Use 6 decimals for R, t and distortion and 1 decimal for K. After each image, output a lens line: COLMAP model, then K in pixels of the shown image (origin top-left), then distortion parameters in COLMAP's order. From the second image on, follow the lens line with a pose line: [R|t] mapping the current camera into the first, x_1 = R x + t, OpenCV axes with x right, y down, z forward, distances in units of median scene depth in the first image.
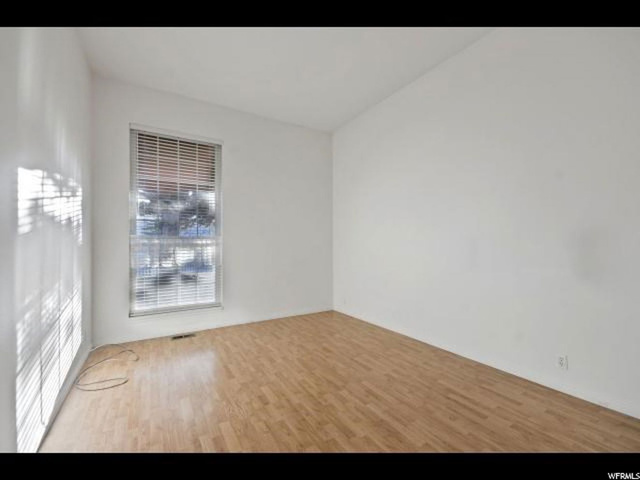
lens RADIAL K [[280.4, 0, 323.7], [0, 280.4, 248.1], [0, 0, 1]] dist [0.001682, -0.000254]
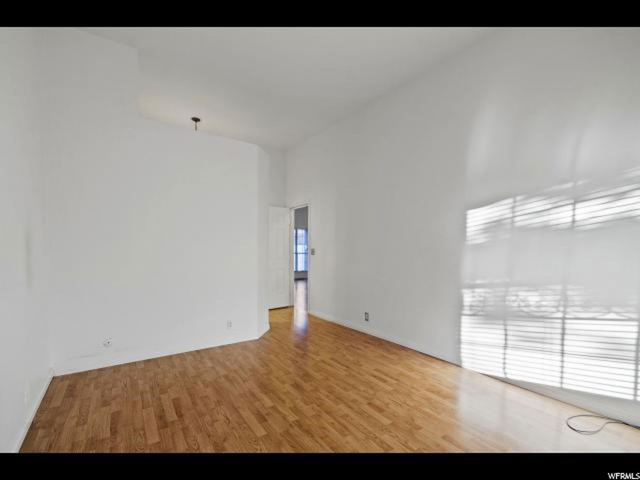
lens RADIAL K [[280.4, 0, 323.7], [0, 280.4, 248.1], [0, 0, 1]] dist [0.001682, -0.000254]
pose [[-0.997831, -0.001556, -0.065806, 0.033709], [-0.001413, 0.999997, -0.002219, -0.019686], [0.065809, -0.002121, -0.997830, 1.994183]]
